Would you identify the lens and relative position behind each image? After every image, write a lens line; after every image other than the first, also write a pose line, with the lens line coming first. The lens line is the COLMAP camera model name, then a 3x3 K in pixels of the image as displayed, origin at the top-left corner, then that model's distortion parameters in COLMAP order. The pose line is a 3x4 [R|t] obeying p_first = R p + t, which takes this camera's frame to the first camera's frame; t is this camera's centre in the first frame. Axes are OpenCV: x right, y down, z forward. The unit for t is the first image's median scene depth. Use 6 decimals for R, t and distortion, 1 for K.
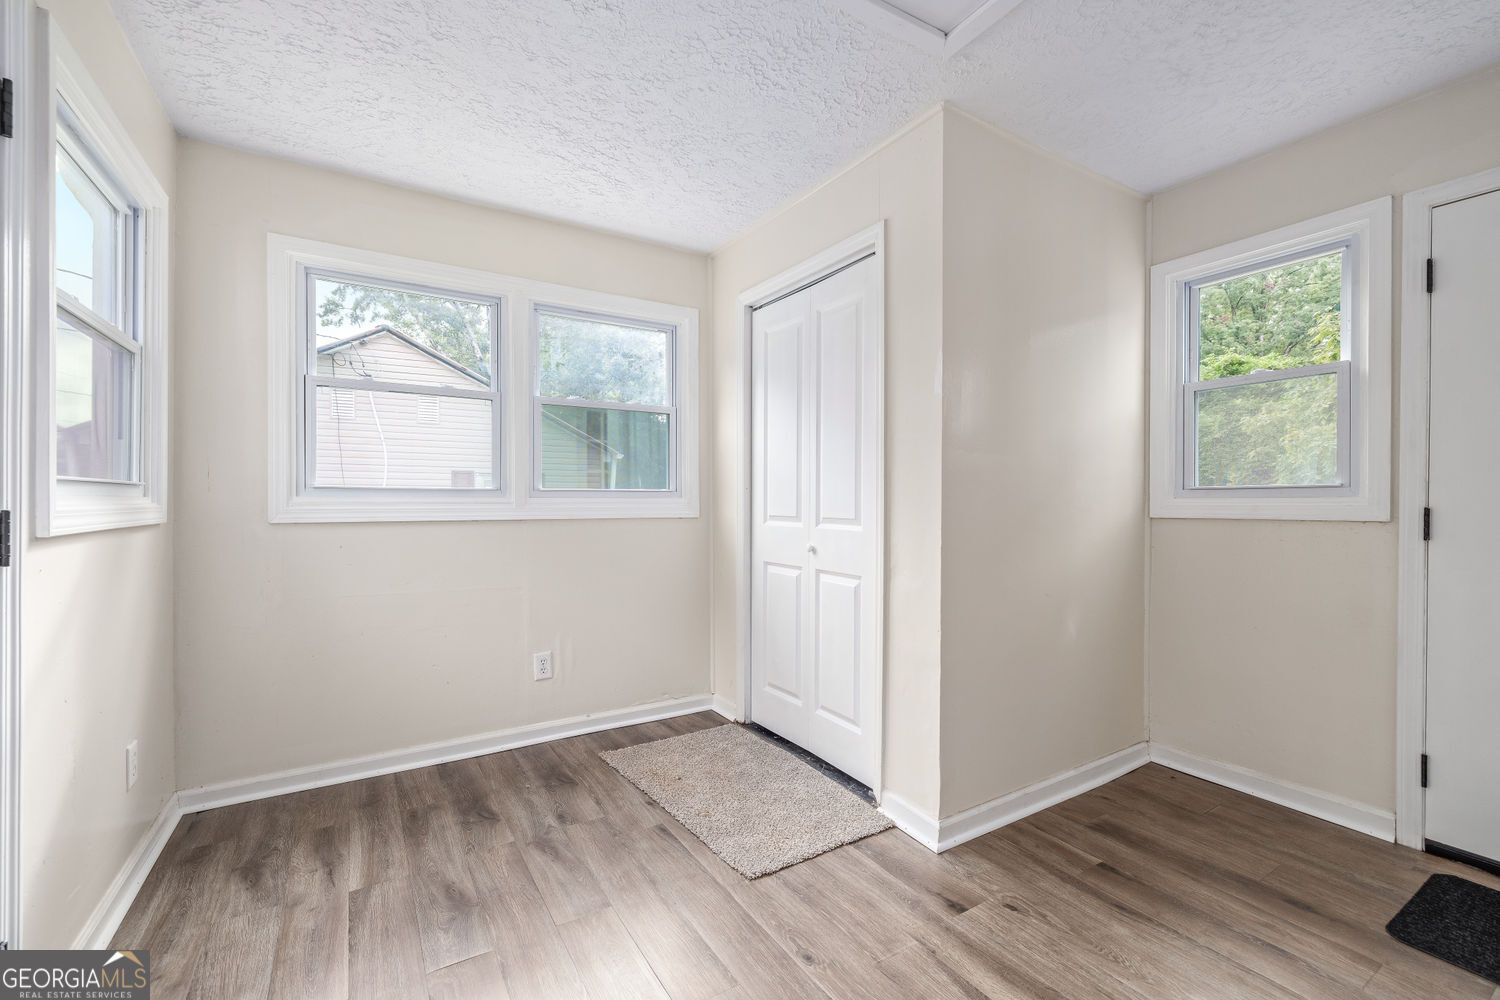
lens RADIAL K [[634.2, 0, 745.4], [0, 634.2, 496.8], [0, 0, 1]] dist [-0.001177, 0.000063]
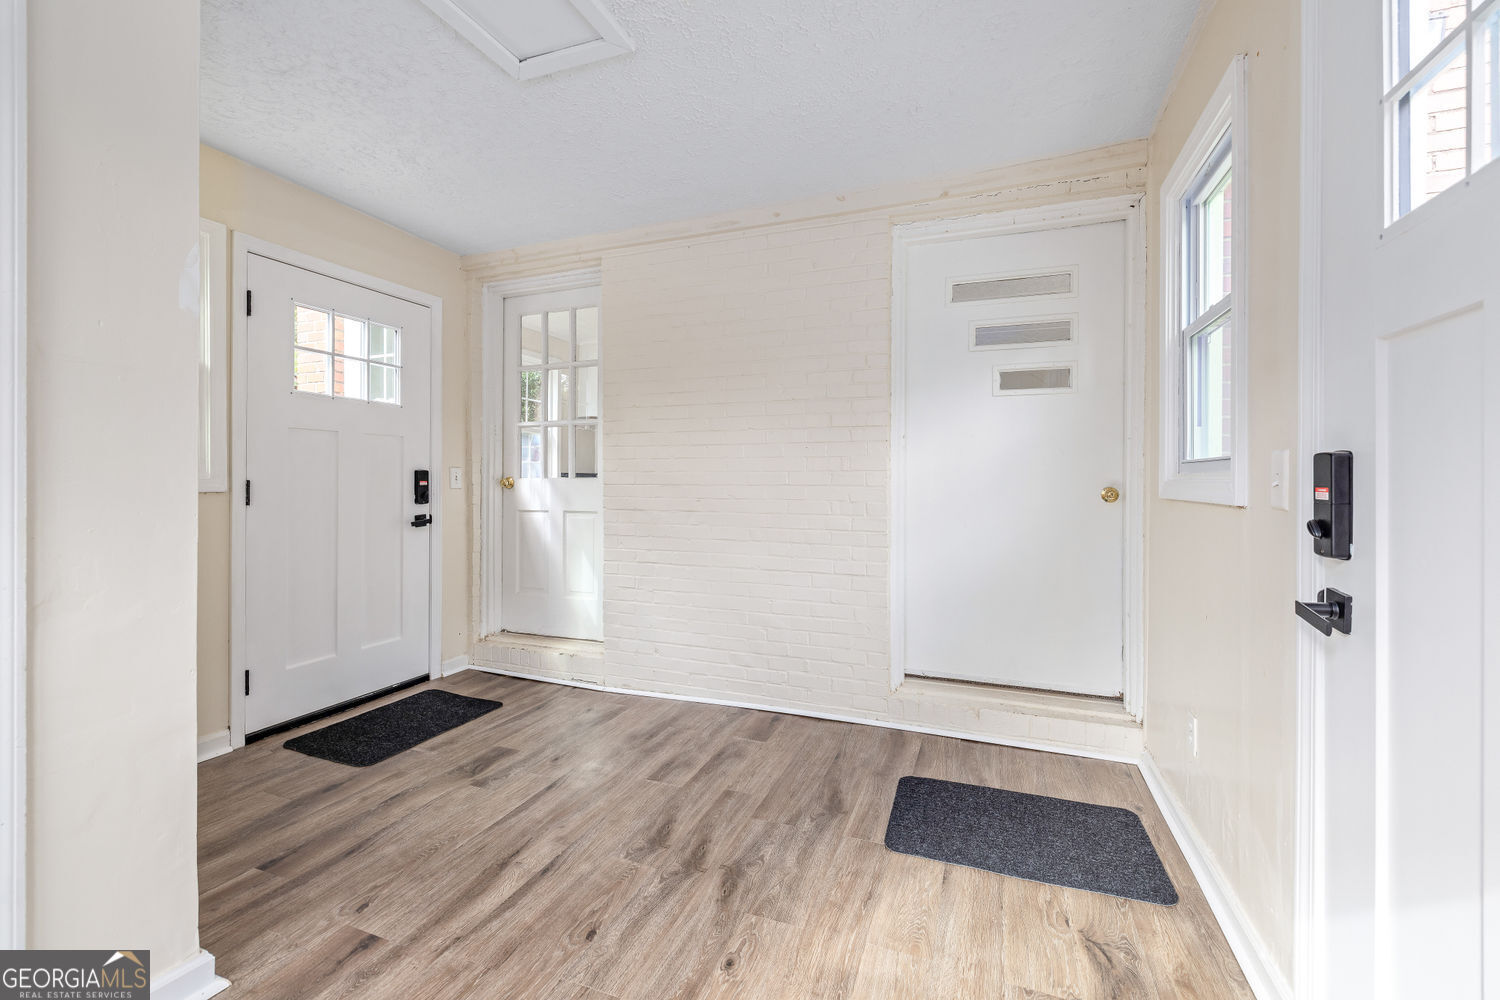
lens RADIAL K [[634.2, 0, 745.4], [0, 634.2, 496.8], [0, 0, 1]] dist [-0.001177, 0.000063]
pose [[-0.604528, -0.023841, 0.796227, -0.656279], [-0.011084, 0.999707, 0.021518, 0.012073], [-0.796507, 0.004183, -0.604615, 1.109750]]
